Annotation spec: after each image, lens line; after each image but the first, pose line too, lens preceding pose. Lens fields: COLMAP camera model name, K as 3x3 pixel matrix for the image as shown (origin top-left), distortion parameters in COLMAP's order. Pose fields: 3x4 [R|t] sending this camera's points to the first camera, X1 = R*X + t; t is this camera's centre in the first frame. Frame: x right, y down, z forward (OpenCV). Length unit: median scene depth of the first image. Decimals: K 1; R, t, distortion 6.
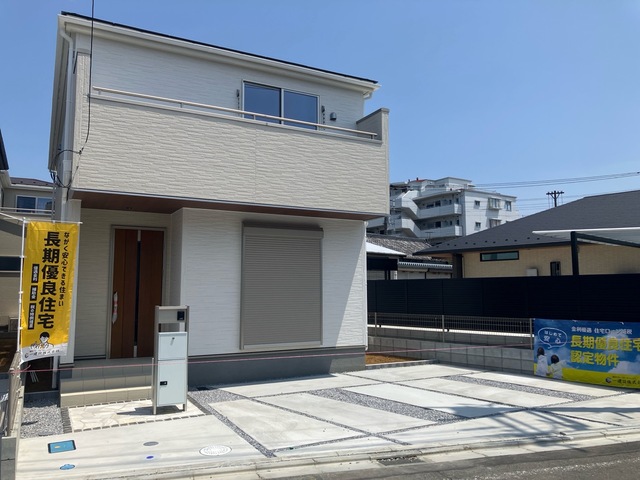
lens RADIAL K [[524.1, 0, 321.4], [0, 524.1, 235.5], [0, 0, 1]] dist [0.003967, 0.005207]
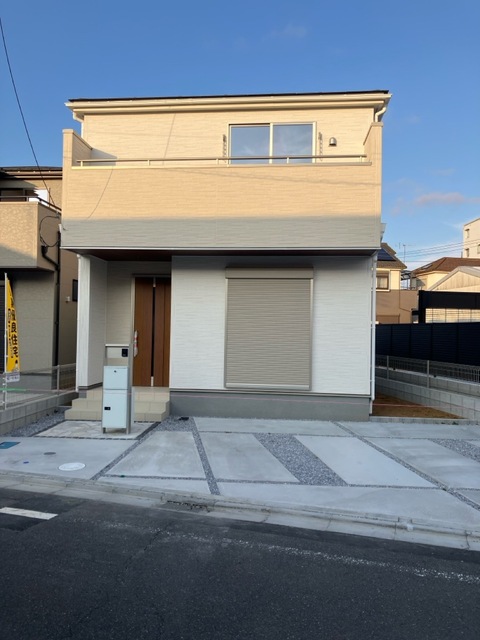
lens RADIAL K [[517.3, 0, 237.5], [0, 517.3, 323.6], [0, 0, 1]] dist [0.017453, -0.008076]
pose [[0.828121, 0.010573, -0.560449, 0.391837], [0.041258, 0.995961, 0.079752, 0.006783], [0.559028, -0.089167, 0.824340, 0.143246]]
